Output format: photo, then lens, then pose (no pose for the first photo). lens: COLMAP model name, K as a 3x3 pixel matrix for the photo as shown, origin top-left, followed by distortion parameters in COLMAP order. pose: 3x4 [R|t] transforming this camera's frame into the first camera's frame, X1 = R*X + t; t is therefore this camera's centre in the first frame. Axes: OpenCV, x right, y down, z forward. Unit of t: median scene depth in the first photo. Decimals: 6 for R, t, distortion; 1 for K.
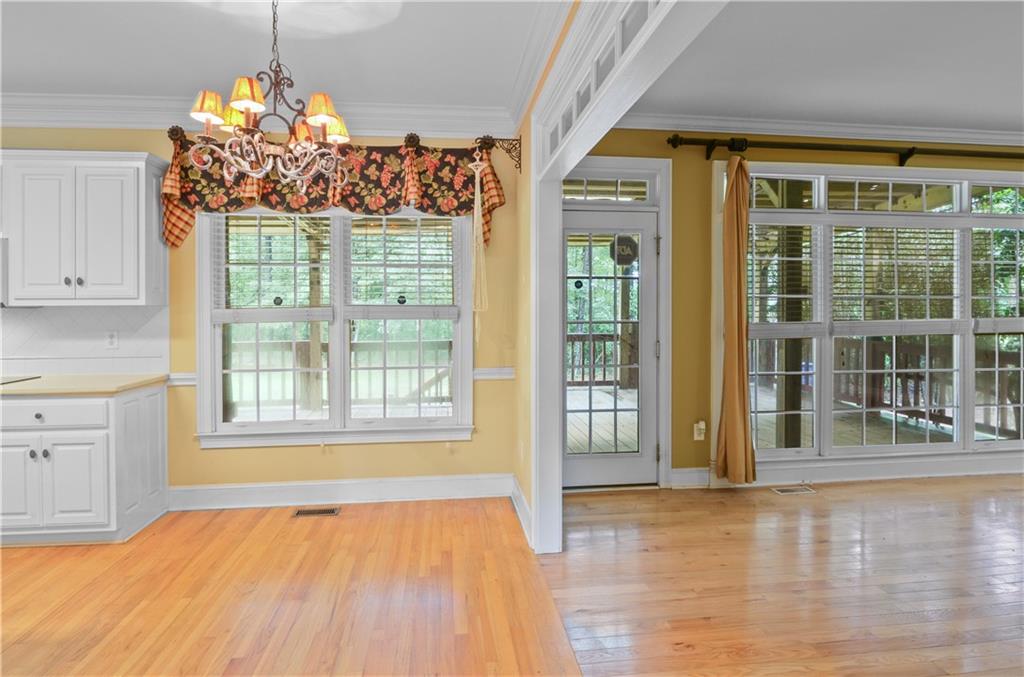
lens RADIAL K [[574.1, 0, 512.3], [0, 574.1, 310.4], [0, 0, 1]] dist [-0.002537, -0.009918]
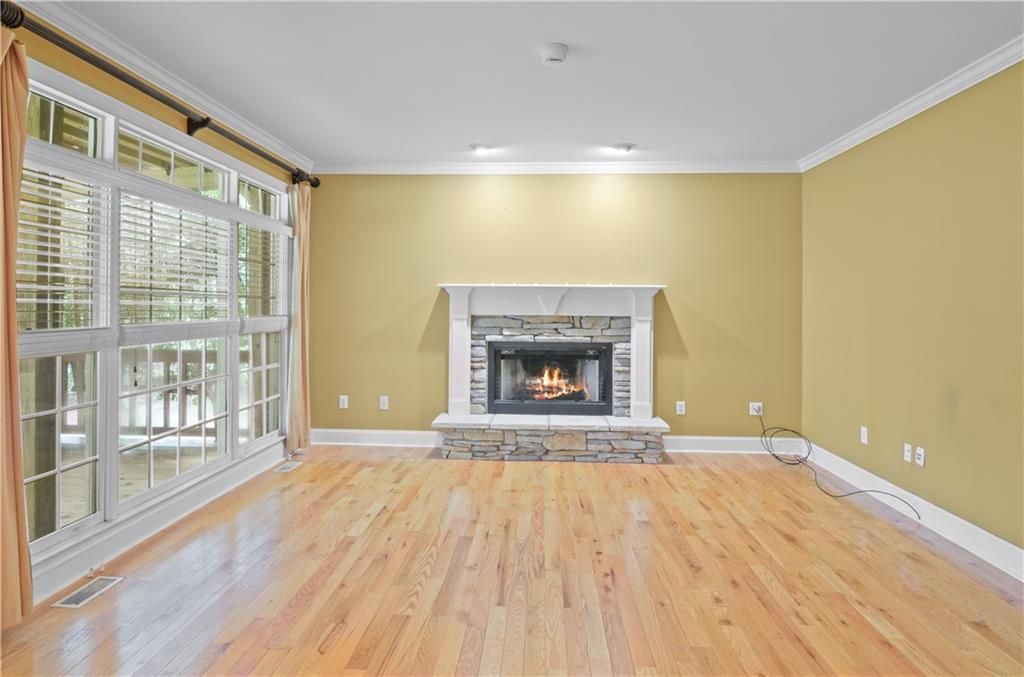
lens RADIAL K [[574.1, 0, 511.6], [0, 574.1, 306.7], [0, 0, 1]] dist [-0.002537, -0.009918]
pose [[0.174609, 0.005665, 0.984622, -0.060768], [-0.002300, 0.999983, -0.005345, -0.001665], [-0.984635, -0.001331, 0.174619, 0.460994]]
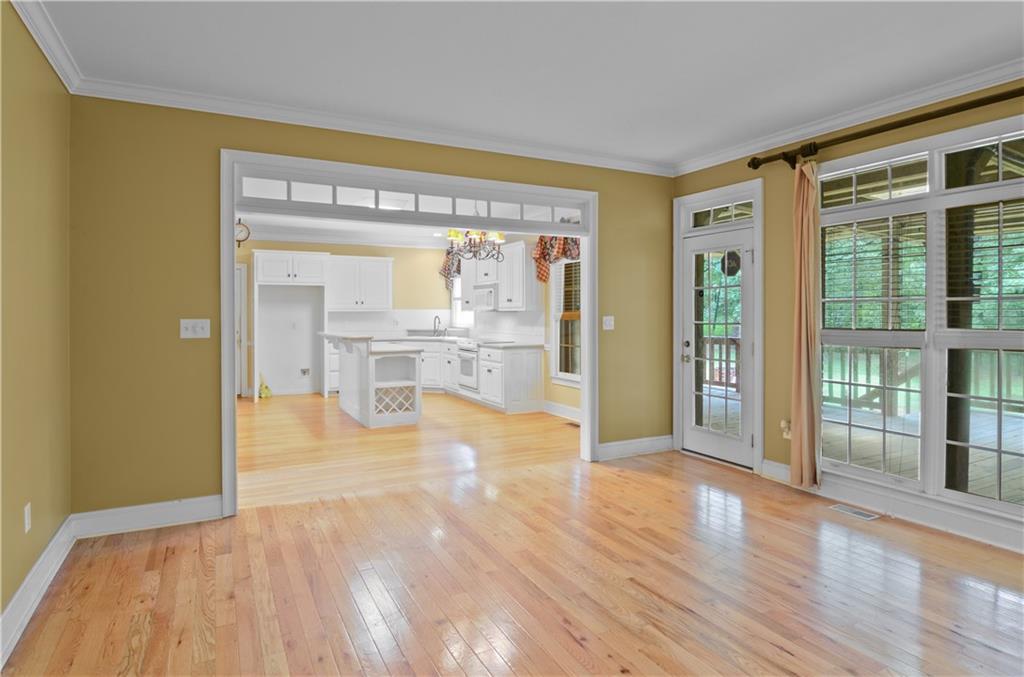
lens RADIAL K [[574.1, 0, 514.7], [0, 574.1, 314.2], [0, 0, 1]] dist [-0.002537, -0.009918]
pose [[0.352401, 0.005015, -0.935836, 1.259575], [-0.005438, 0.999980, 0.003311, -0.002187], [0.935833, 0.003922, 0.352421, 0.181591]]
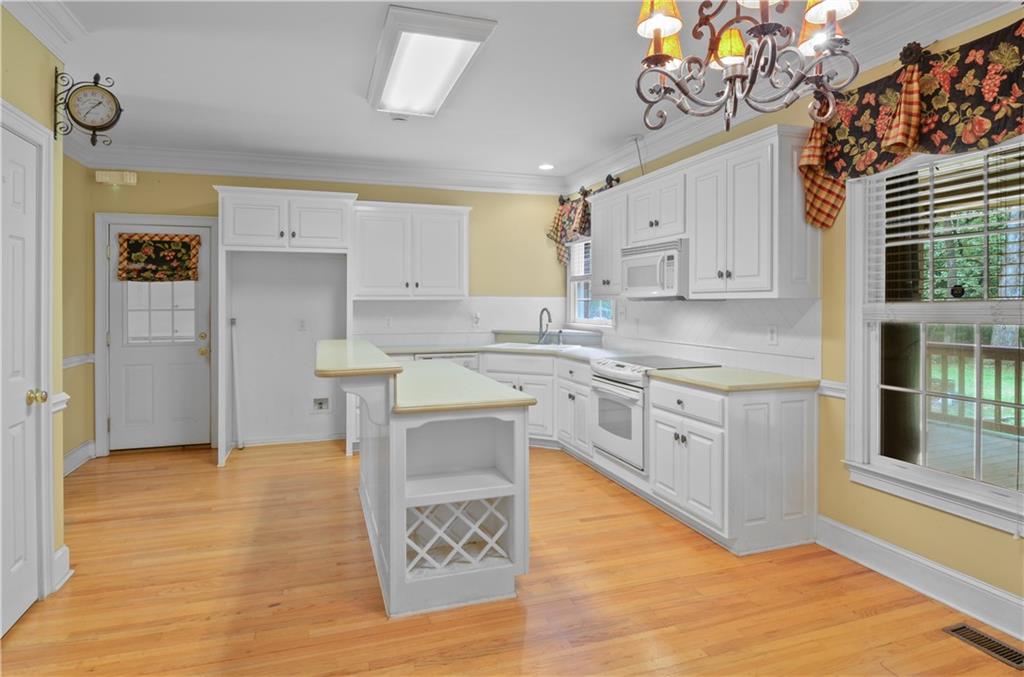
lens RADIAL K [[574.1, 0, 519.9], [0, 574.1, 302.4], [0, 0, 1]] dist [-0.002537, -0.009918]
pose [[0.218376, 0.003386, -0.975859, 0.122549], [-0.008631, 0.999962, 0.001538, -0.000340], [0.975827, 0.008087, 0.218396, 0.383764]]
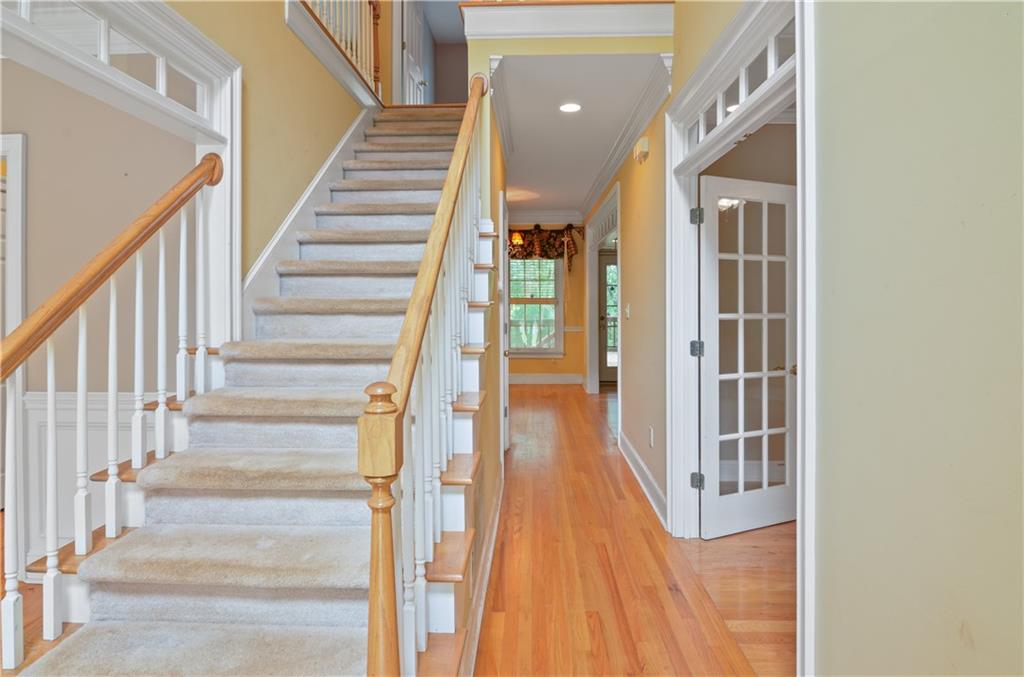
lens RADIAL K [[574.1, 0, 501.0], [0, 574.1, 297.4], [0, 0, 1]] dist [-0.002537, -0.009918]
pose [[0.985622, -0.004509, -0.168903, 0.072920], [0.003362, 0.999969, -0.007081, 0.003743], [0.168930, 0.006411, 0.985607, -1.329090]]
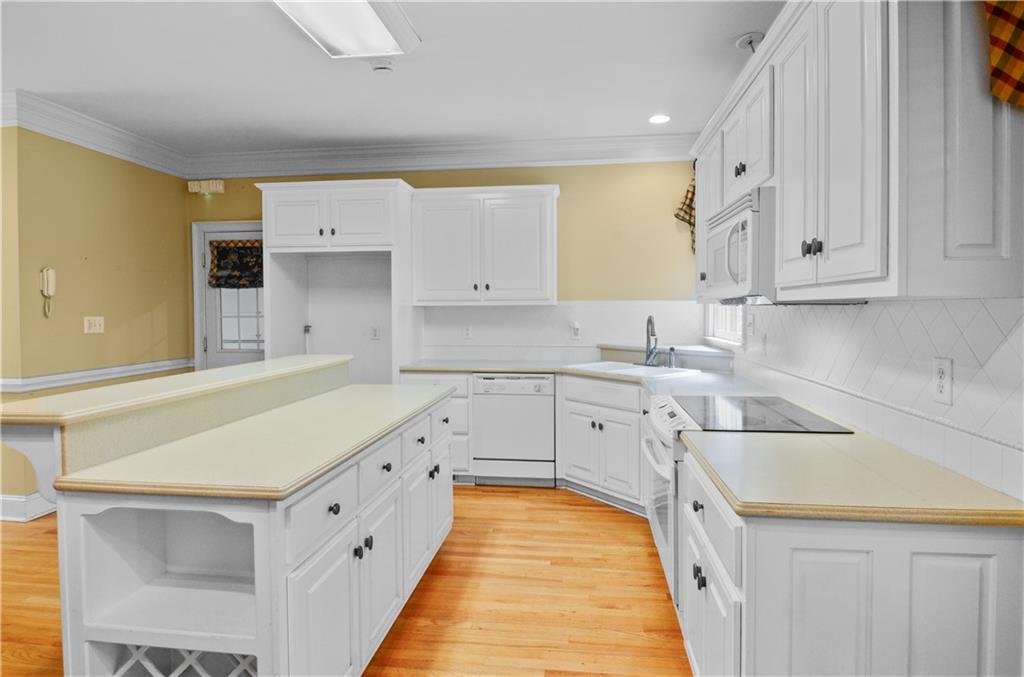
lens RADIAL K [[574.1, 0, 514.0], [0, 574.1, 317.6], [0, 0, 1]] dist [-0.002537, -0.009918]
pose [[-0.234596, 0.019460, -0.971898, -0.220353], [-0.005073, 0.999761, 0.021243, -0.002345], [0.972080, 0.009914, -0.234442, 0.779007]]
